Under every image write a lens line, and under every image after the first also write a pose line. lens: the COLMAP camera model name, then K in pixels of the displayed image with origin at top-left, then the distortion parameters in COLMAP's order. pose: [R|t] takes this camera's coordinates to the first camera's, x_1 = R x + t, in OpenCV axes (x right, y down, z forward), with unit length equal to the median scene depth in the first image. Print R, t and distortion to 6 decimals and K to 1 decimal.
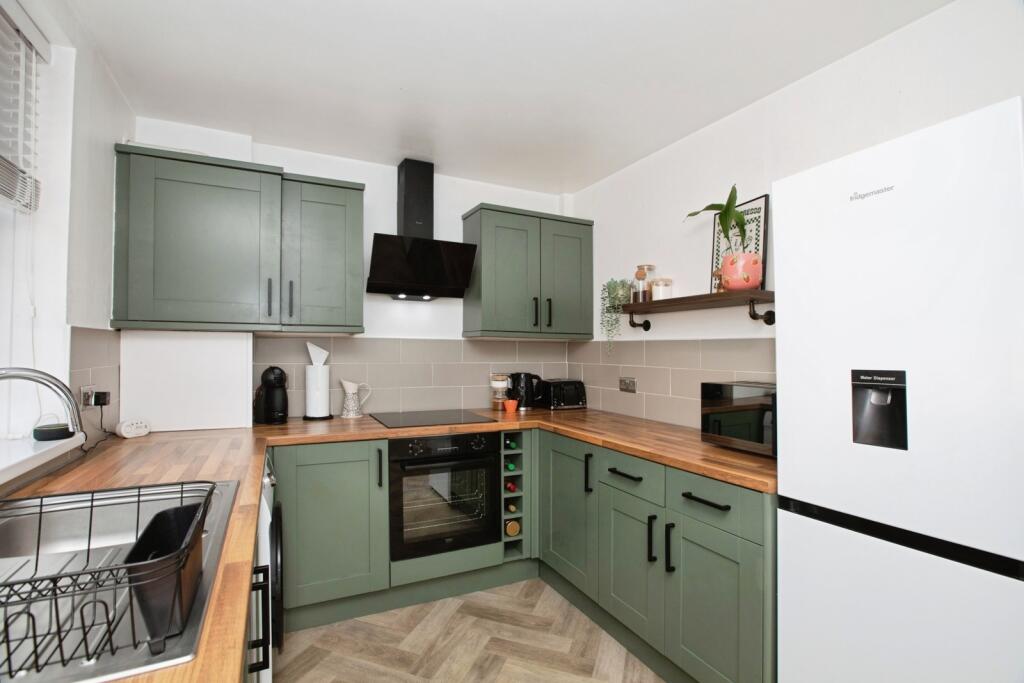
lens RADIAL K [[471.7, 0, 512.0], [0, 471.7, 341.5], [0, 0, 1]] dist [-0.044257, 0.000102]
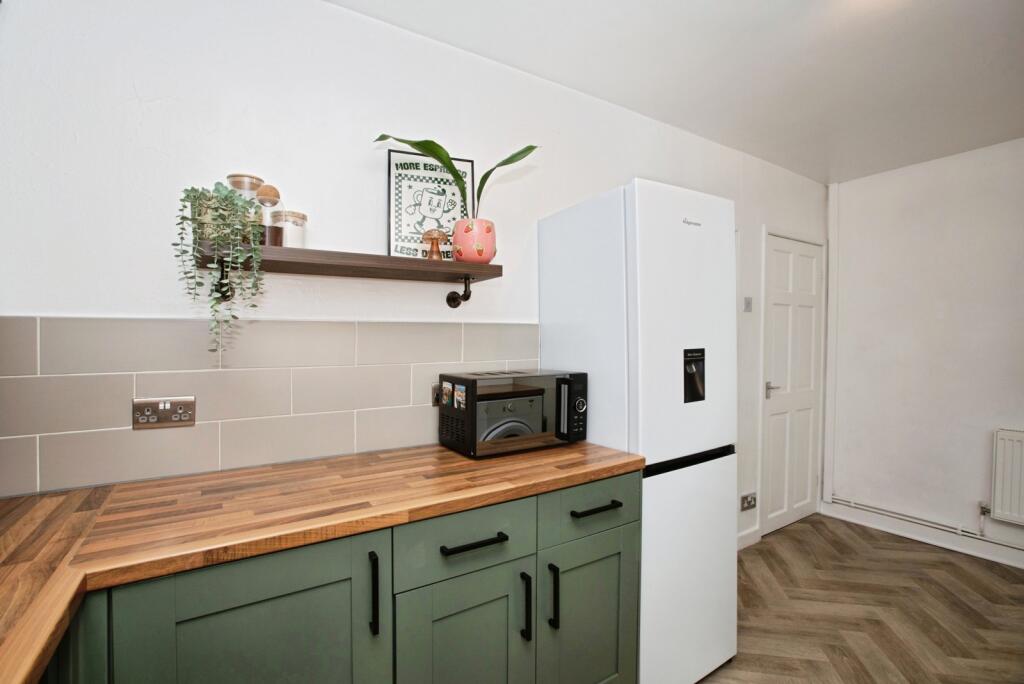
lens RADIAL K [[471.7, 0, 512.0], [0, 471.7, 342.0], [0, 0, 1]] dist [-0.044257, 0.000102]
pose [[-0.105844, -0.015933, 0.994255, -0.355579], [-0.011504, 0.999824, 0.014797, 0.015217], [-0.994316, -0.009871, -0.106009, 1.013699]]
